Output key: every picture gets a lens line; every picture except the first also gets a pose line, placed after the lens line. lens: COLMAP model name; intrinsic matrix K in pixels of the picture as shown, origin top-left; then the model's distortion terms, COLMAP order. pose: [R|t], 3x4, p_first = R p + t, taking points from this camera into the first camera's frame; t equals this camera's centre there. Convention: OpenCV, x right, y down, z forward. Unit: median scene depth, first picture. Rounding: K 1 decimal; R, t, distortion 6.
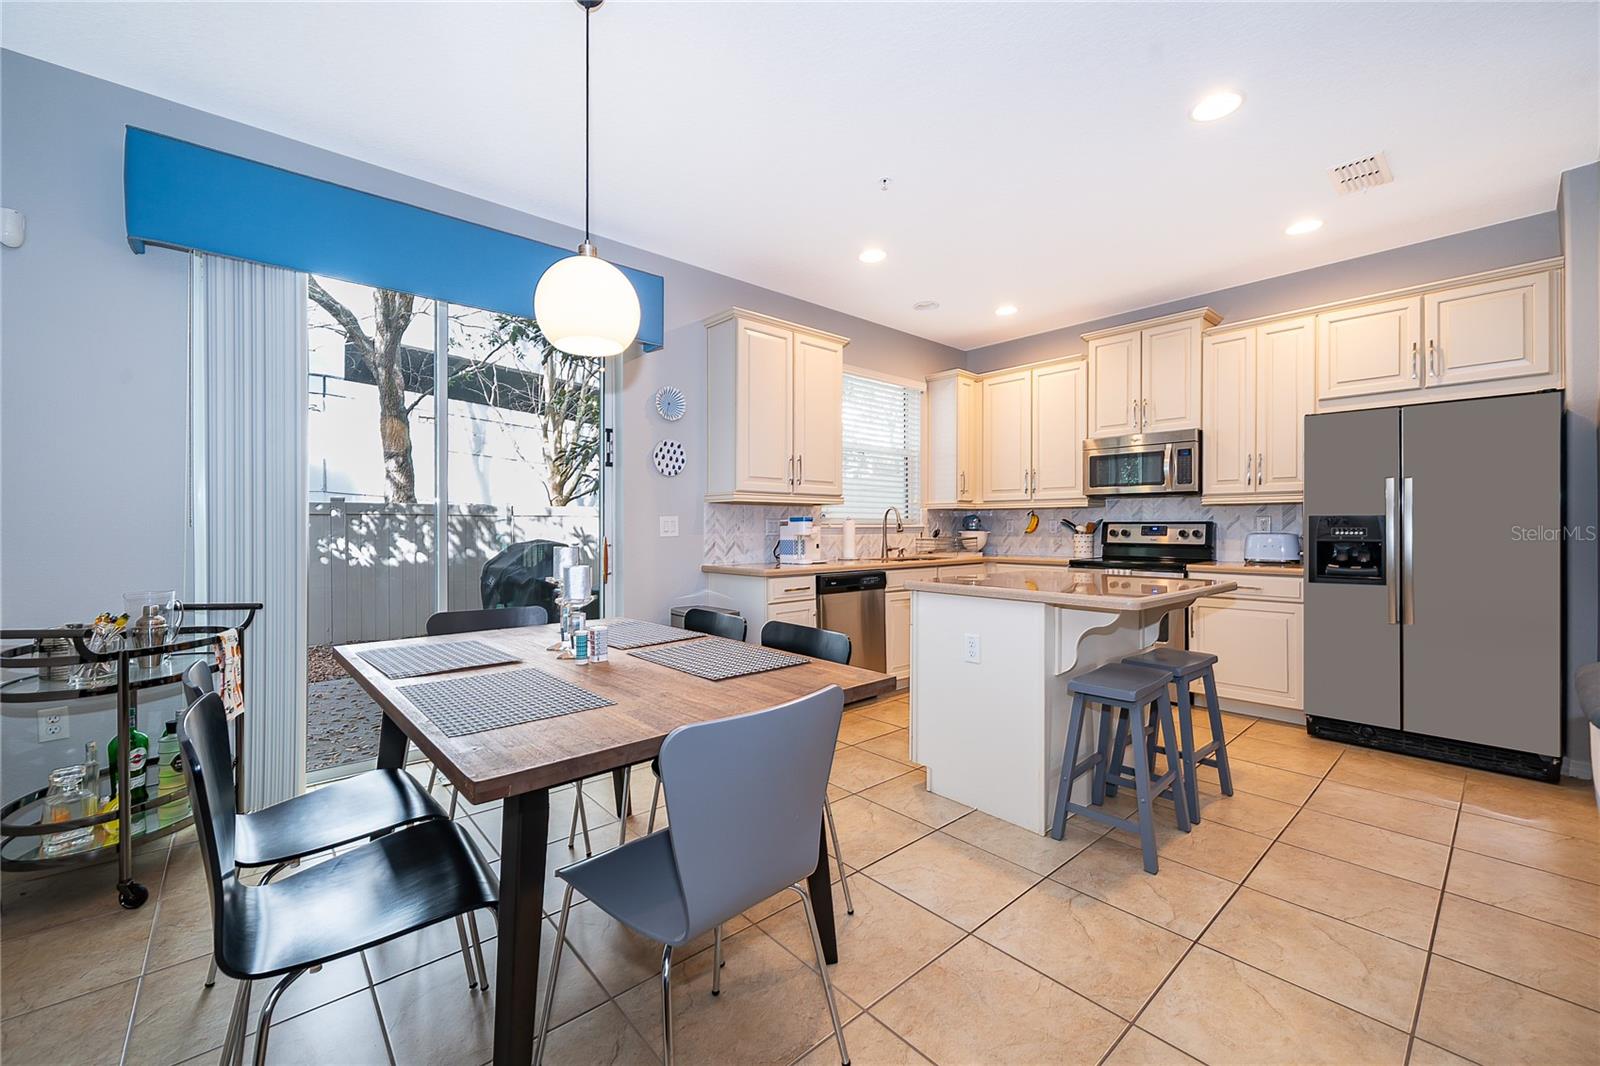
lens RADIAL K [[635.3, 0, 800.5], [0, 635.3, 529.4], [0, 0, 1]] dist [-0.001275, -0.000168]
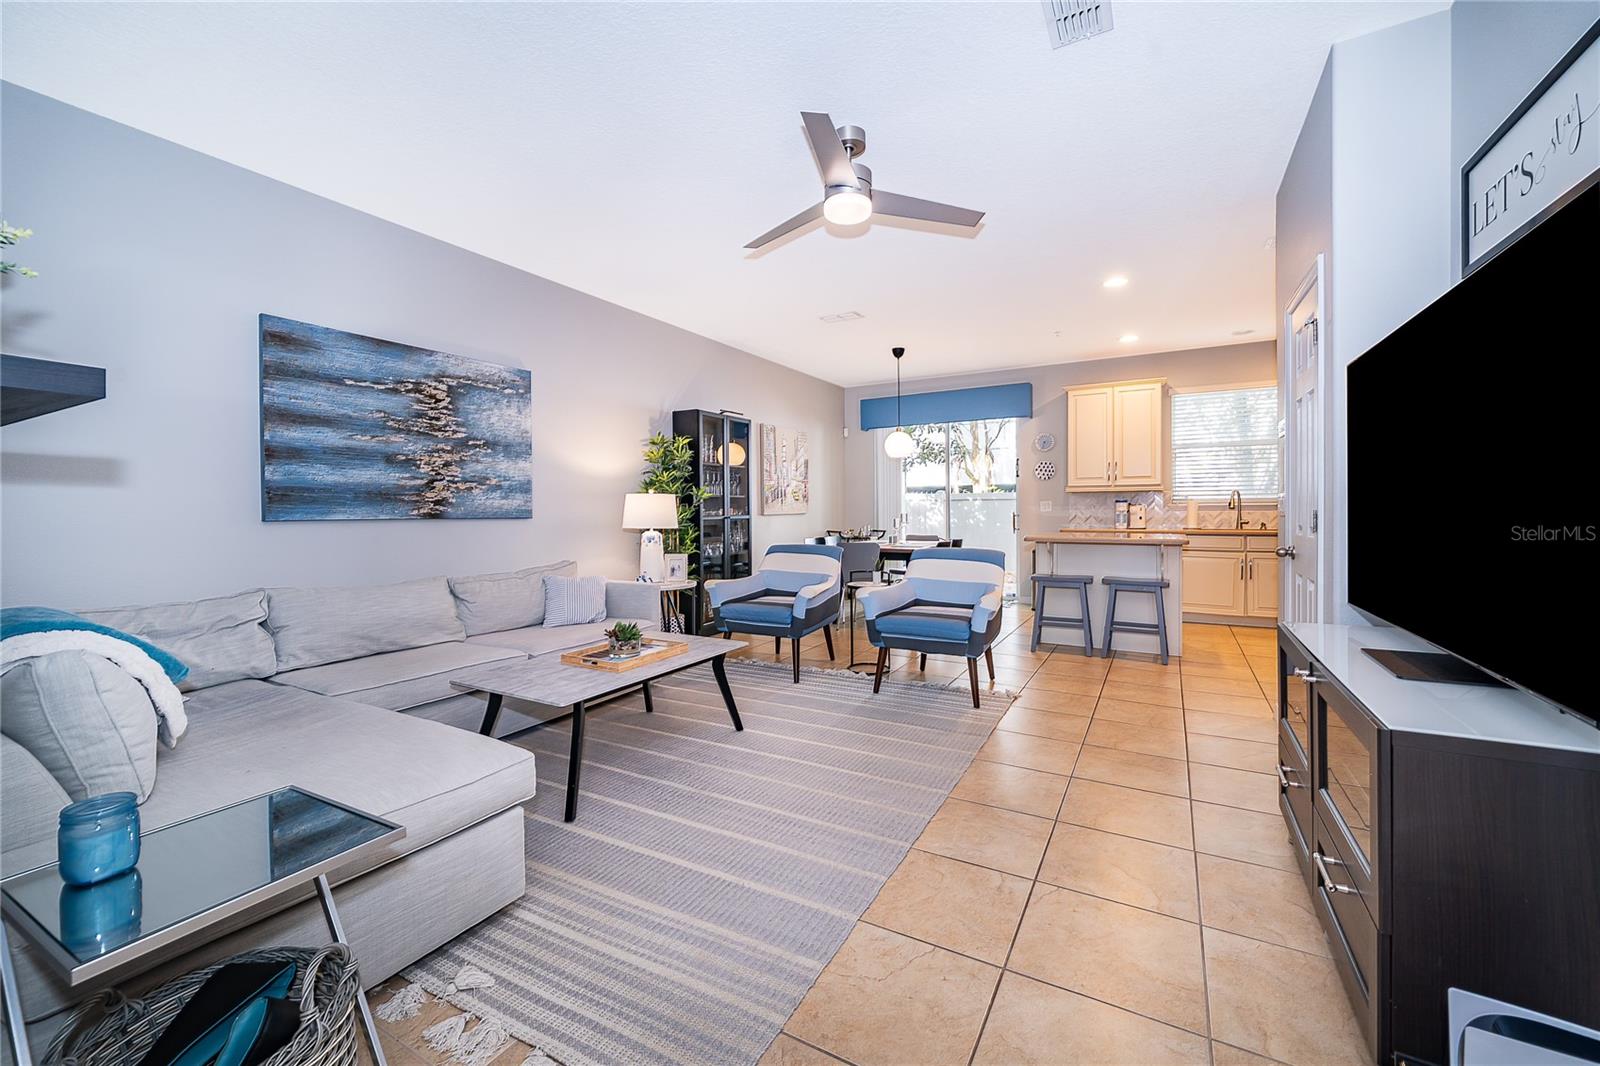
lens RADIAL K [[643.0, 0, 797.7], [0, 643.0, 516.9], [0, 0, 1]] dist [-0.000658, -0.000101]
pose [[0.316628, 0.011291, -0.948482, 1.260664], [0.003092, 0.999912, 0.012936, 0.000349], [0.948545, -0.007028, 0.316565, -0.309884]]
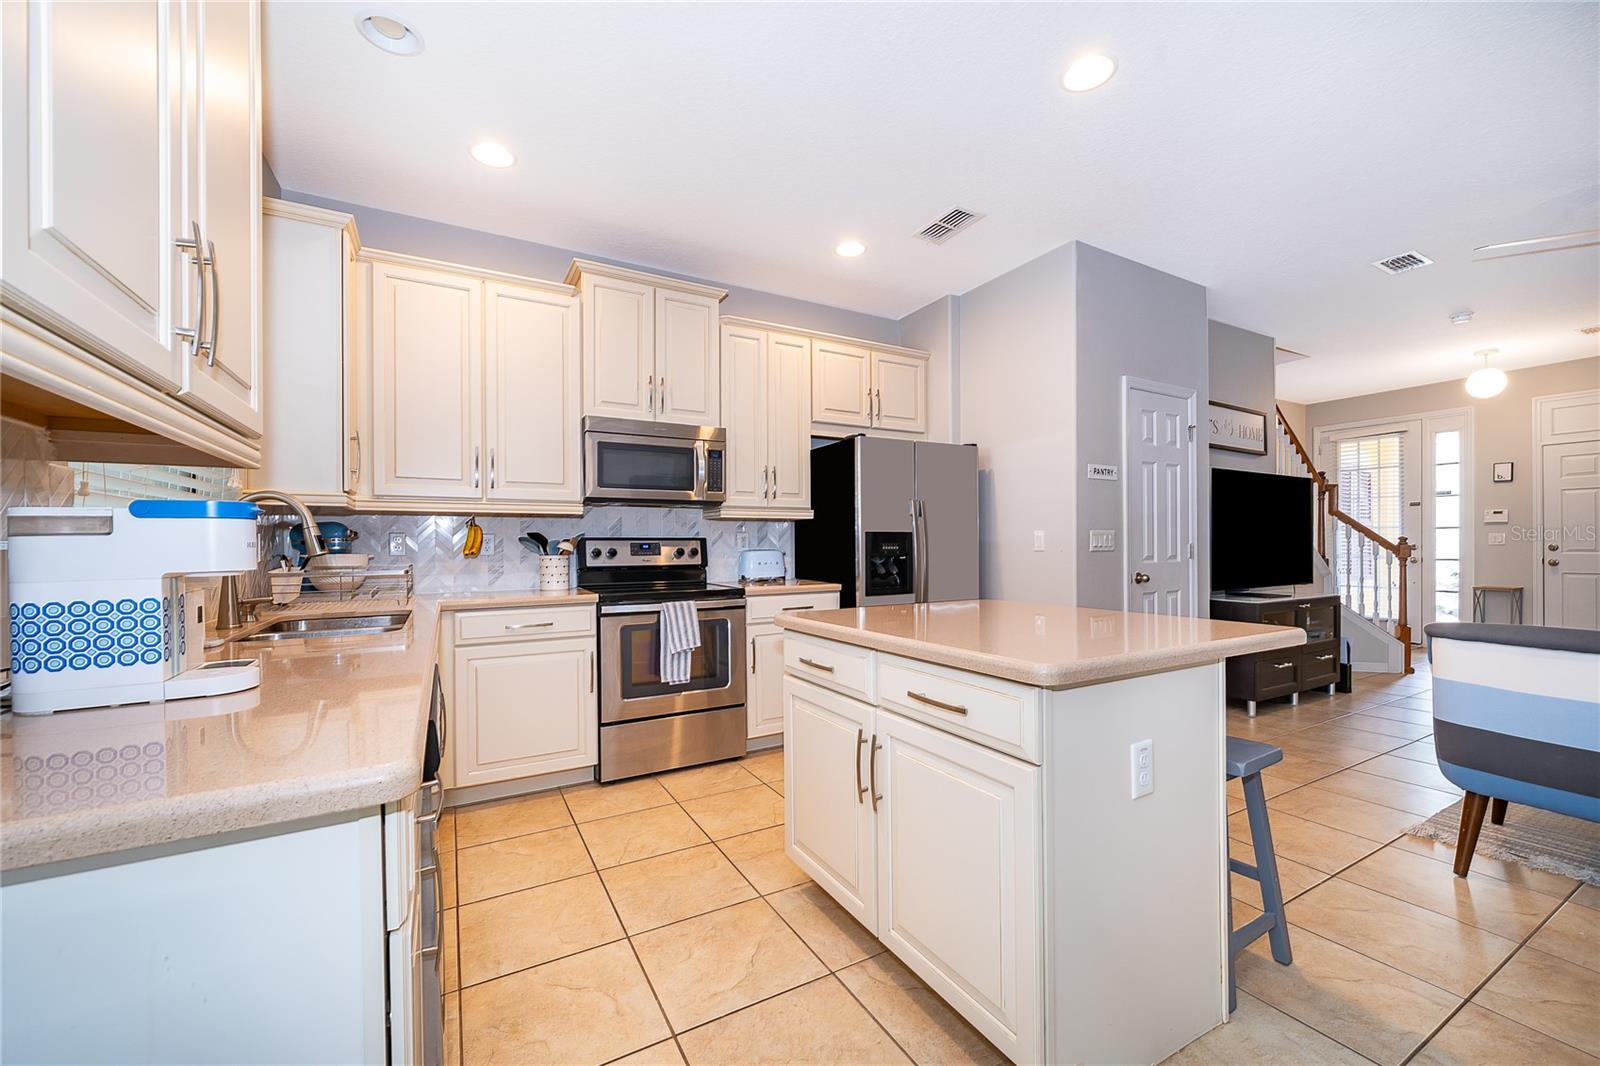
lens RADIAL K [[629.9, 0, 805.1], [0, 629.9, 547.0], [0, 0, 1]] dist [-0.001322, -0.000267]
pose [[0.209654, -0.004118, 0.977767, -0.173438], [0.011740, 0.999930, 0.001694, 0.000652], [-0.977705, 0.011124, 0.209688, 0.690444]]
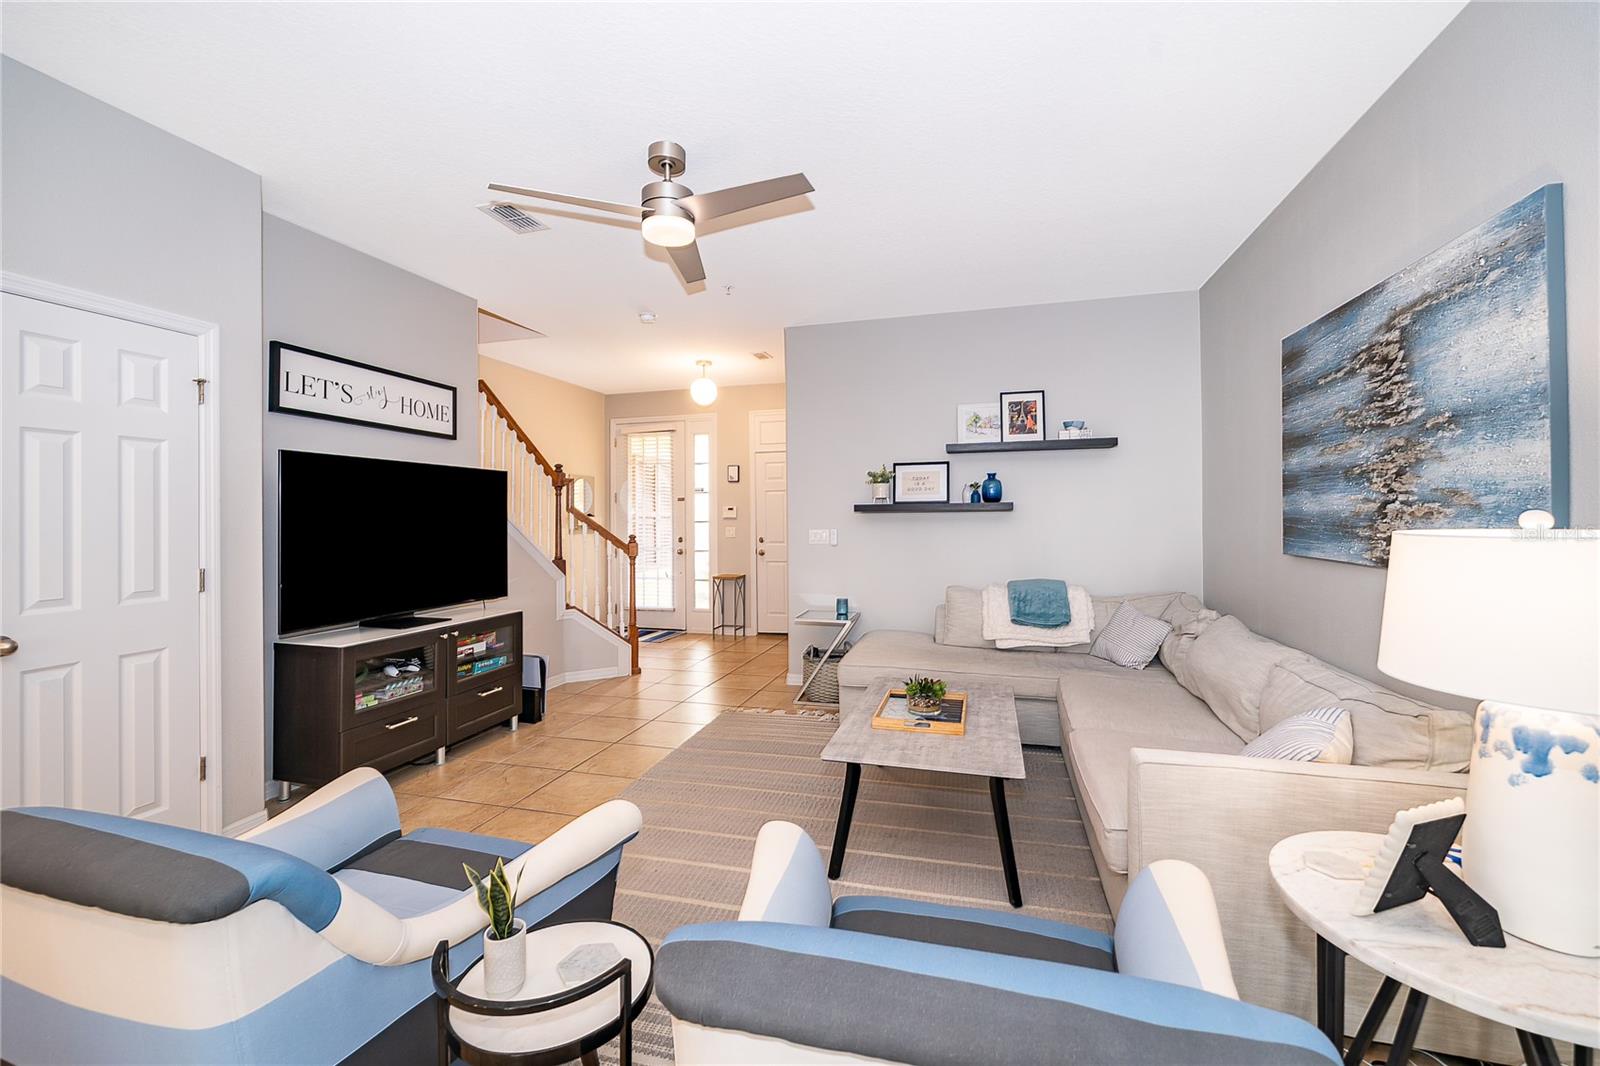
lens RADIAL K [[651.4, 0, 789.5], [0, 651.4, 510.0], [0, 0, 1]] dist [-0.001058, -0.000234]
pose [[-0.524558, 0.016505, 0.851215, 0.058535], [0.014042, 0.999844, -0.010733, -0.035347], [-0.851259, 0.006322, -0.524708, 0.183716]]
